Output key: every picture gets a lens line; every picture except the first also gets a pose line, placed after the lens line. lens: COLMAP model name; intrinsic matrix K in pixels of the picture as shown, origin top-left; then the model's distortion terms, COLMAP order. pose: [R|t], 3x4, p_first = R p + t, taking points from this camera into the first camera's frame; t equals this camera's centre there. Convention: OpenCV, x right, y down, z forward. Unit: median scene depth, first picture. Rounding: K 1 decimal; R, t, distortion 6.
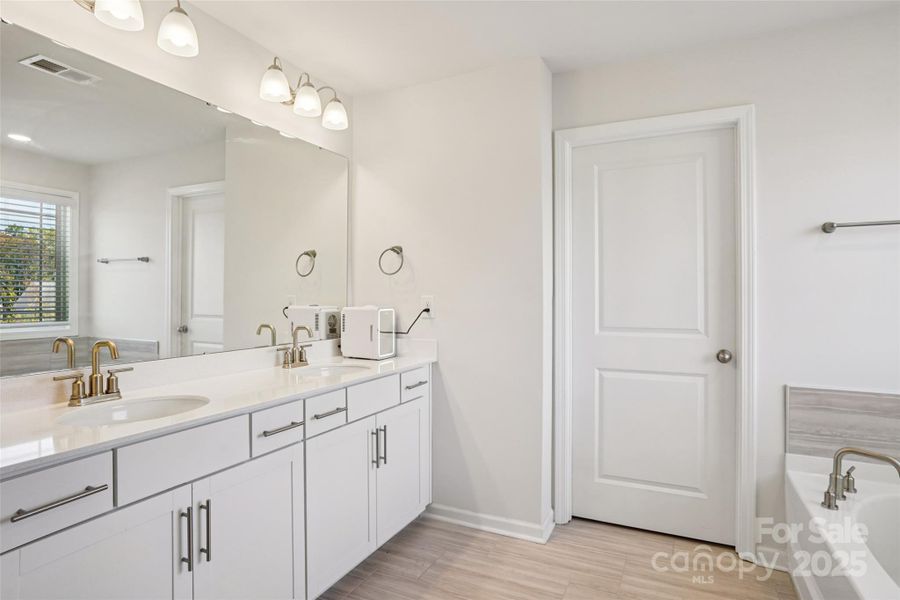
lens RADIAL K [[492.8, 0, 448.0], [0, 492.8, 290.9], [0, 0, 1]] dist [-0.073195, 0.043145]
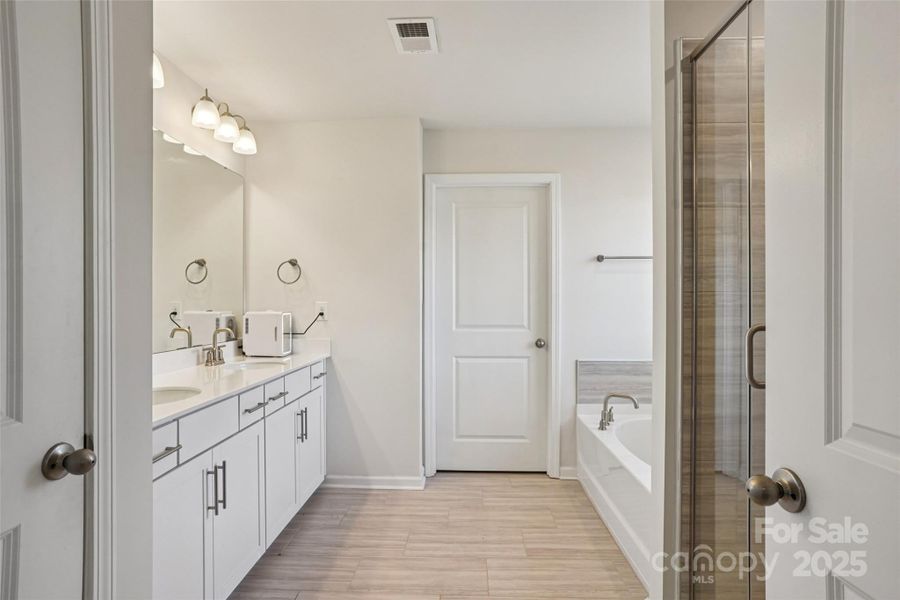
lens RADIAL K [[488.7, 0, 452.8], [0, 488.7, 300.8], [0, 0, 1]] dist [-0.075962, 0.039698]
pose [[0.914058, 0.000654, 0.405584, -0.257555], [-0.004002, 0.999965, 0.007406, -0.002412], [-0.405565, -0.008393, 0.914028, -0.229529]]
